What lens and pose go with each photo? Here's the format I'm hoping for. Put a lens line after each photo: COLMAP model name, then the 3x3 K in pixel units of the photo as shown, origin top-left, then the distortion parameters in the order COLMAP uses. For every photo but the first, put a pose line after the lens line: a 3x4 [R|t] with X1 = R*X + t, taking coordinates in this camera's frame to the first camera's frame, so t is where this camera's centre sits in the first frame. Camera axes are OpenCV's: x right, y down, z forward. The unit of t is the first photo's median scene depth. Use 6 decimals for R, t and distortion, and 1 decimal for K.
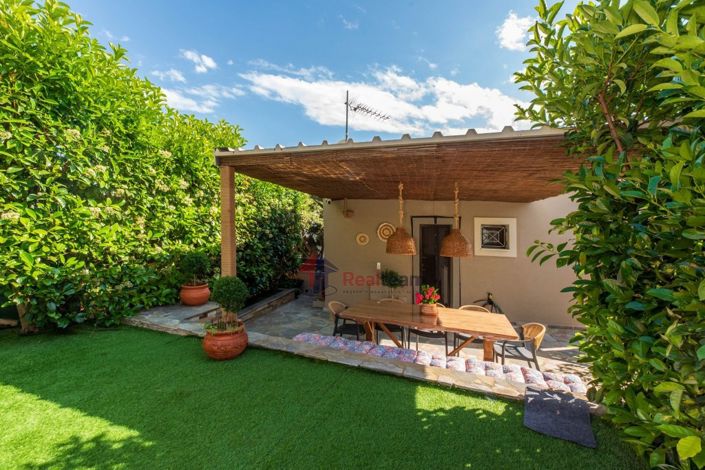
lens RADIAL K [[297.3, 0, 352.5], [0, 297.3, 235.0], [0, 0, 1]] dist [0.000445, 0.000058]
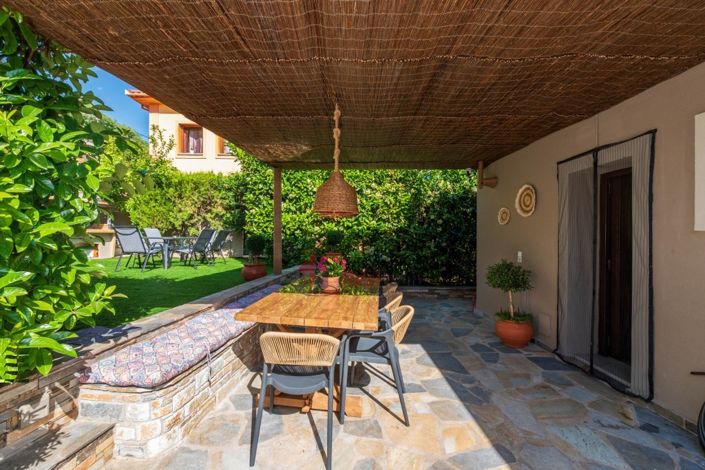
lens RADIAL K [[288.9, 0, 351.8], [0, 288.9, 246.5], [0, 0, 1]] dist [0.000050, 0.000283]
pose [[0.237419, 0.012405, -0.971328, 0.646233], [-0.018074, 0.999802, 0.008351, 0.091873], [0.971239, 0.015573, 0.237597, 0.564804]]
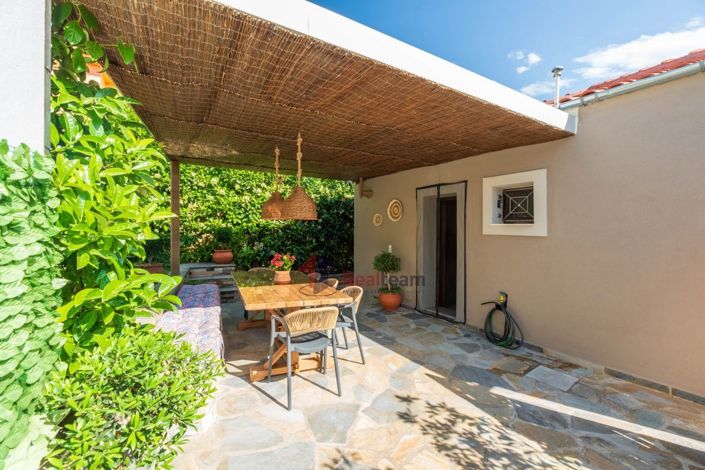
lens RADIAL K [[288.9, 0, 351.8], [0, 288.9, 246.5], [0, 0, 1]] dist [0.000050, 0.000283]
pose [[0.709073, 0.024284, -0.704717, 0.676337], [-0.007916, 0.999618, 0.026482, 0.081693], [0.705091, -0.013199, 0.708994, 0.331030]]
